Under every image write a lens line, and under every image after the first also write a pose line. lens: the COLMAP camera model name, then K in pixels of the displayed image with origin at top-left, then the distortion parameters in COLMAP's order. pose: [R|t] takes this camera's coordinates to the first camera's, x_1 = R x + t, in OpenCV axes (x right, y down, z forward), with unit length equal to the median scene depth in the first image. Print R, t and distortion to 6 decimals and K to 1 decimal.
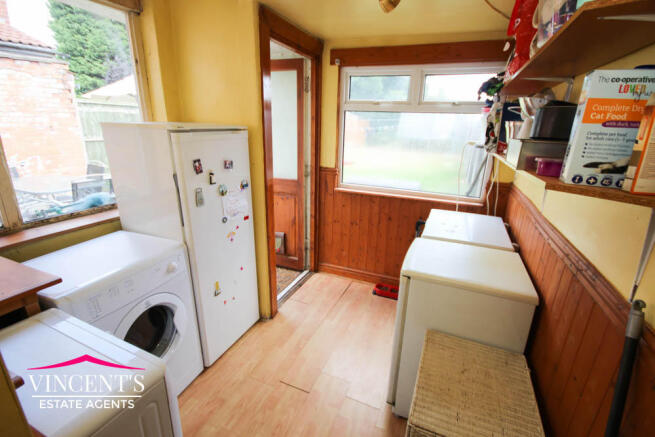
lens RADIAL K [[303.6, 0, 332.7], [0, 303.6, 219.8], [0, 0, 1]] dist [0.005116, -0.007091]
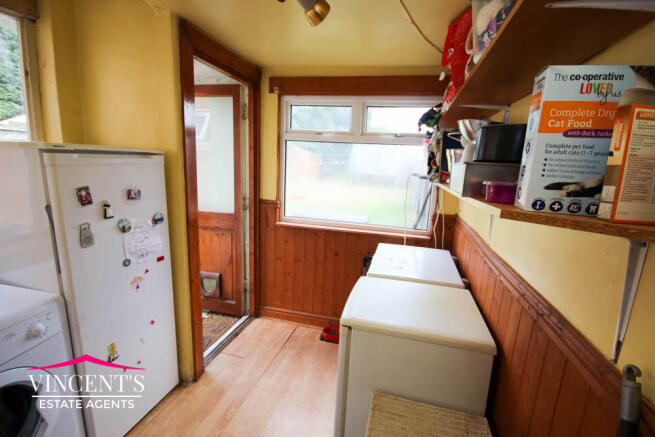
lens RADIAL K [[303.6, 0, 332.7], [0, 303.6, 219.8], [0, 0, 1]] dist [0.005116, -0.007091]
pose [[0.989496, -0.009709, 0.144231, 0.065176], [0.025874, 0.993525, -0.110629, -0.009012], [-0.142223, 0.113199, 0.983341, 0.117341]]
